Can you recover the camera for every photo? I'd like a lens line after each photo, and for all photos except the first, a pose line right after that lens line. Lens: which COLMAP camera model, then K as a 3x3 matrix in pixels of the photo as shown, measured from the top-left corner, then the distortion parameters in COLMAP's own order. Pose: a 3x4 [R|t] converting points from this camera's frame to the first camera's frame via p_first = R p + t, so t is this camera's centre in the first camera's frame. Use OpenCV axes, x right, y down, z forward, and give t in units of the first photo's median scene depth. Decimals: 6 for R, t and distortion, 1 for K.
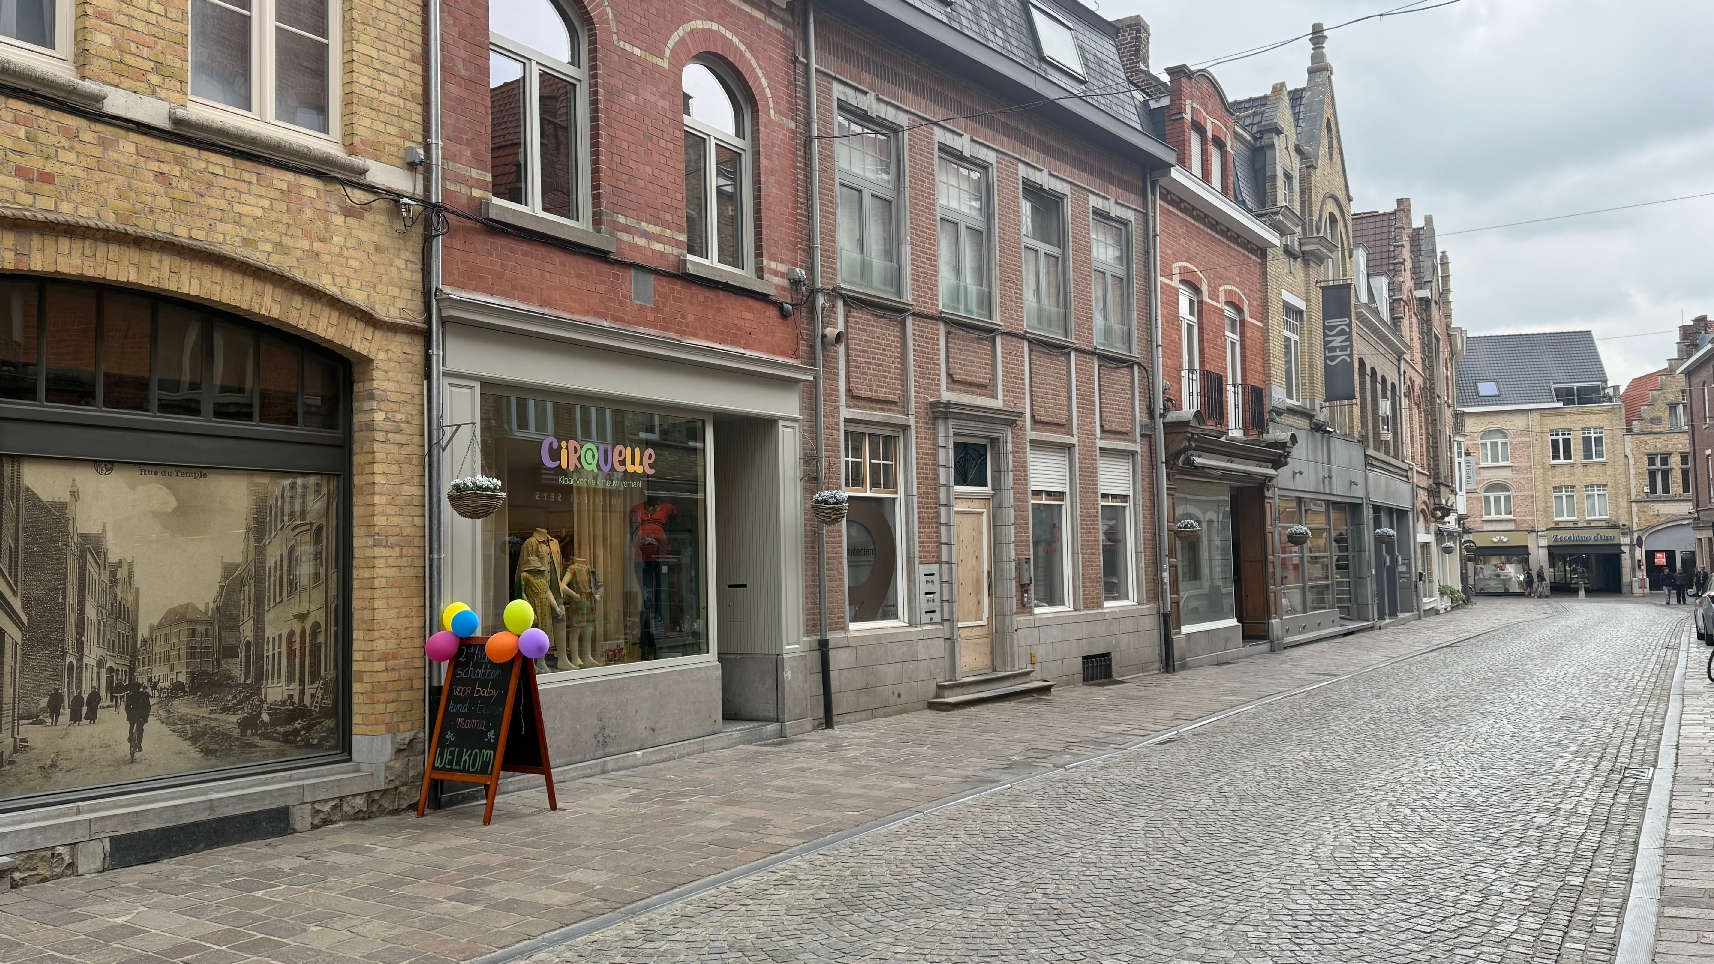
lens RADIAL K [[1308.1, 0, 857.0], [0, 1308.1, 482.0], [0, 0, 1]] dist [0.087003, -0.000773]
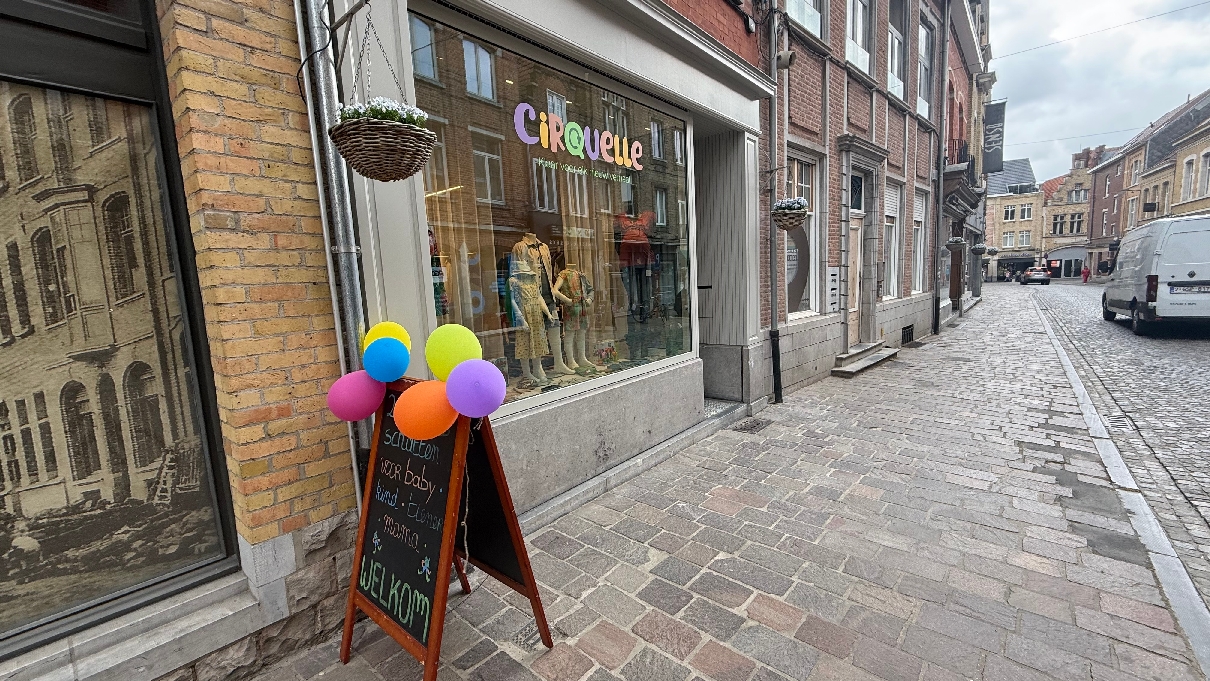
lens RADIAL K [[475.6, 0, 605.0], [0, 475.6, 340.5], [0, 0, 1]] dist [-0.000024, 0.000094]
pose [[0.989768, -0.007308, -0.142501, -0.136771], [0.034295, 0.981596, 0.187864, 0.050193], [0.138506, -0.190828, 0.971803, 0.656136]]
